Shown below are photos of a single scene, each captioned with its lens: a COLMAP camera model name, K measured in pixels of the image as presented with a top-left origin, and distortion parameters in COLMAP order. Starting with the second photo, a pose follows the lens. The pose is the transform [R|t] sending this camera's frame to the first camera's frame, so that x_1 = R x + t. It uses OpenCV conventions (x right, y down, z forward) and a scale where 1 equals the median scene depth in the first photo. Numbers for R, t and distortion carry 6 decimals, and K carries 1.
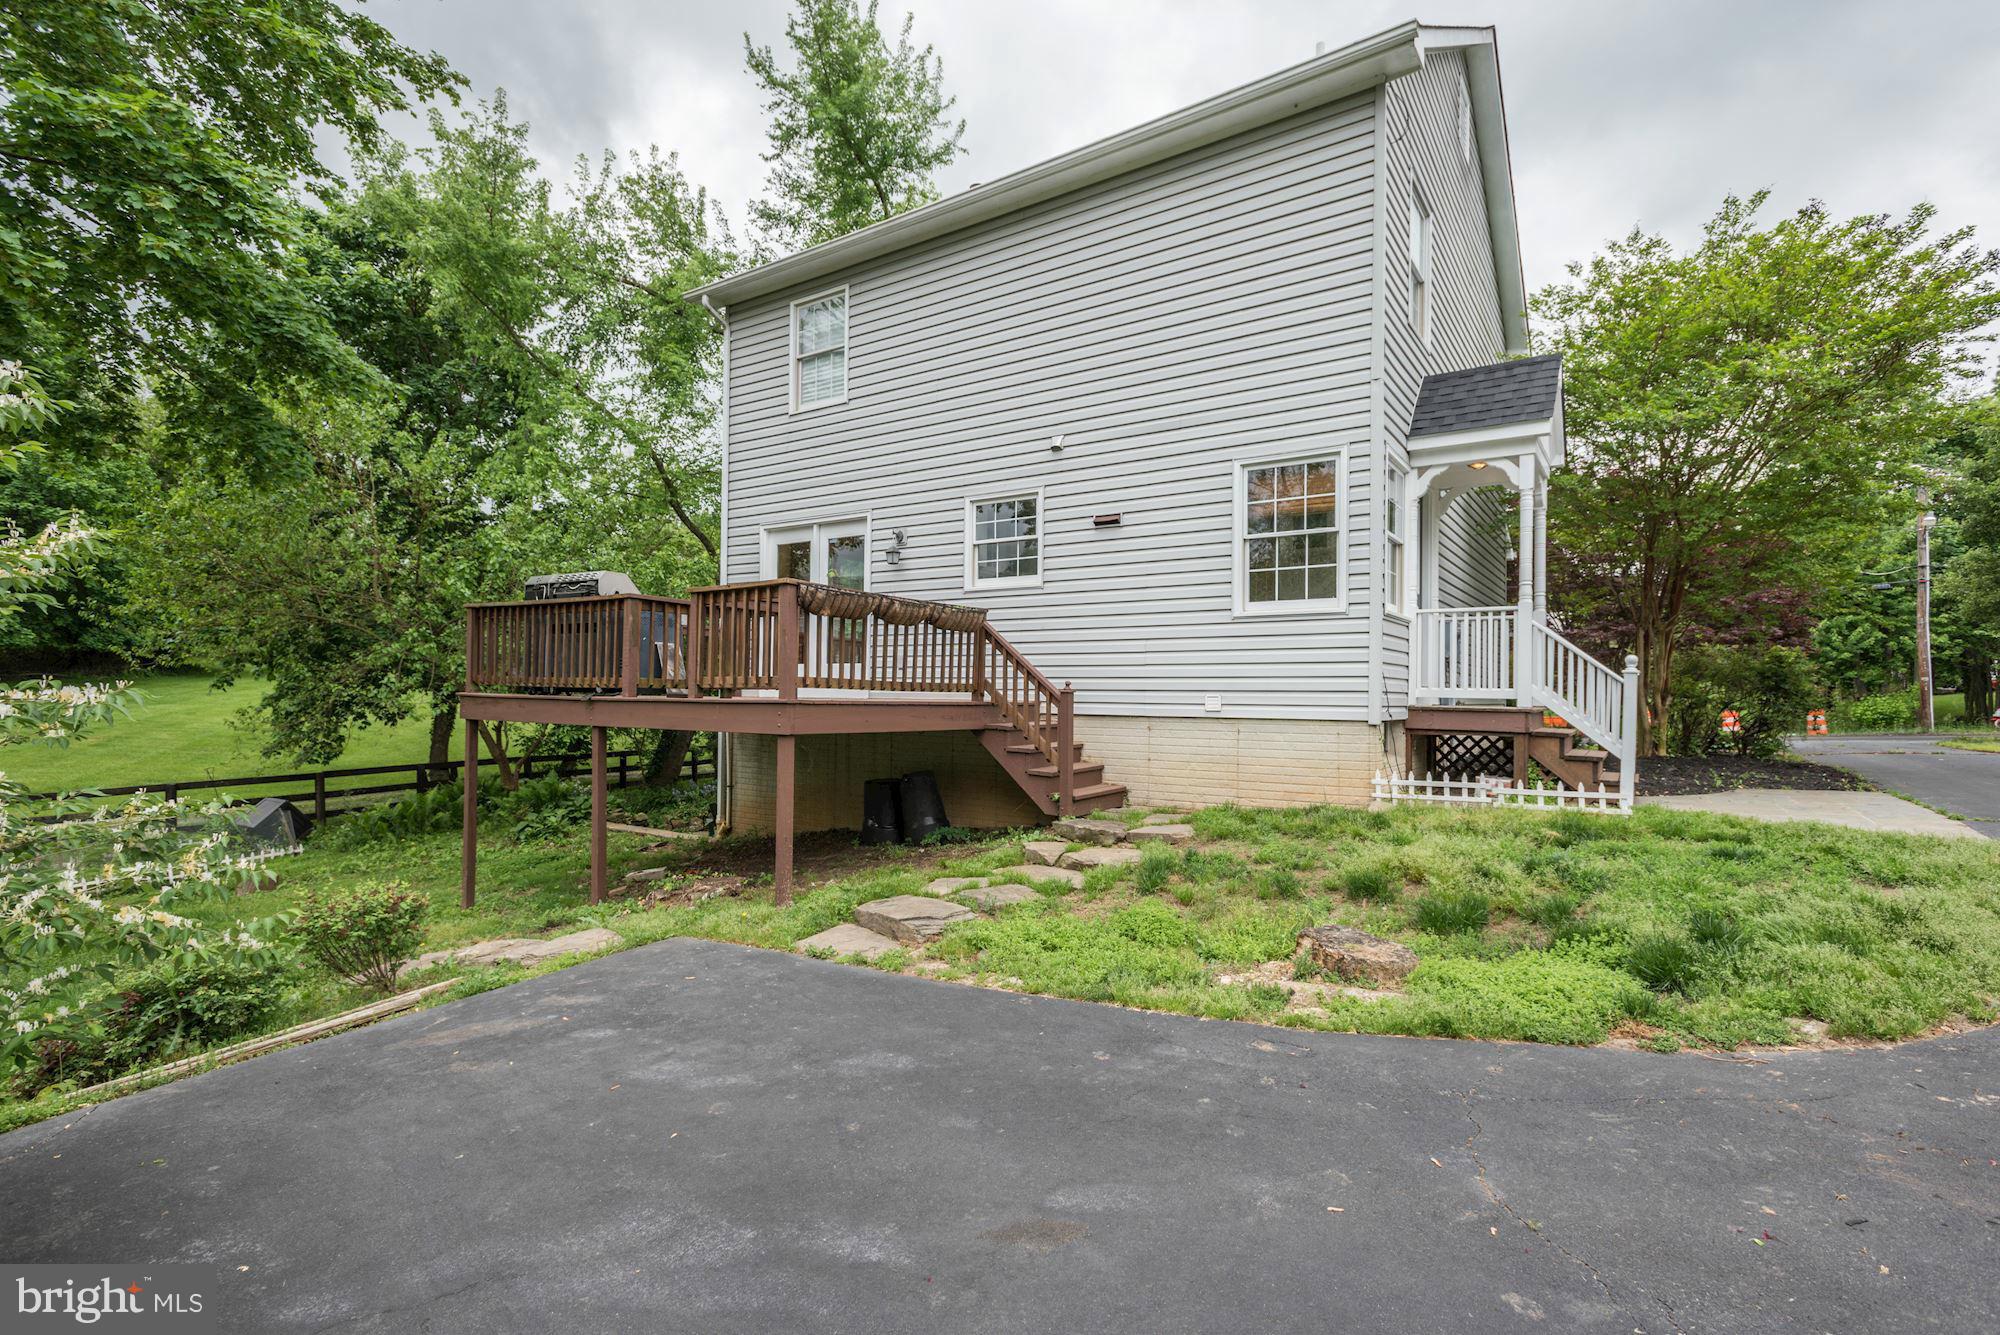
lens RADIAL K [[932.7, 0, 1007.5], [0, 932.7, 684.7], [0, 0, 1]] dist [-0.002010, 0.001483]
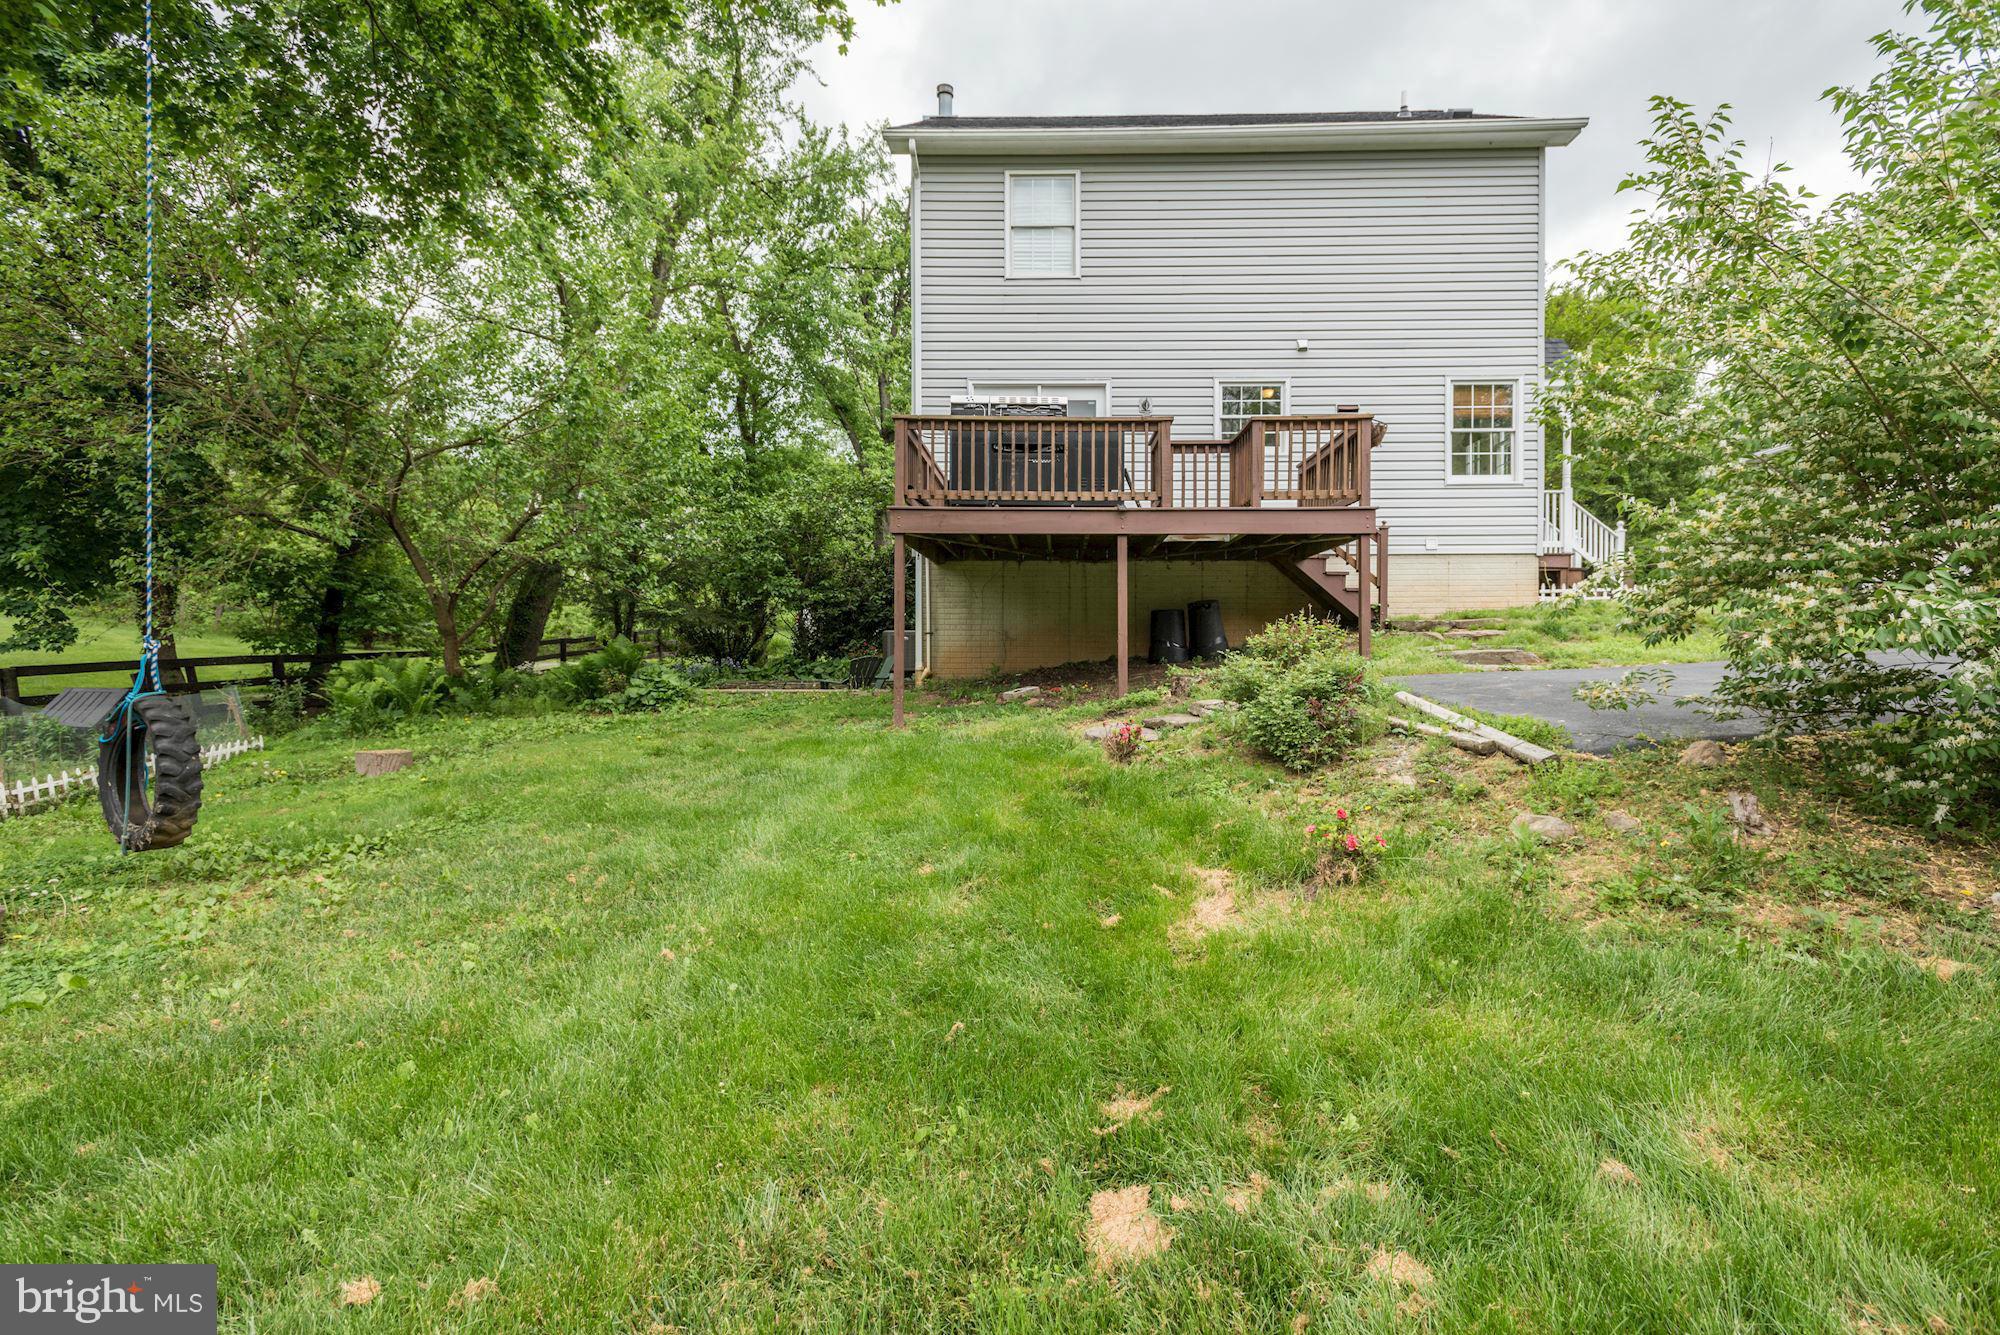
lens RADIAL K [[932.7, 0, 998.9], [0, 932.7, 659.6], [0, 0, 1]] dist [-0.002010, 0.001483]
pose [[0.848147, -0.015111, 0.529546, -1.115561], [0.001316, 0.999650, 0.026419, 0.159990], [-0.529760, -0.021711, 0.847870, 0.130904]]
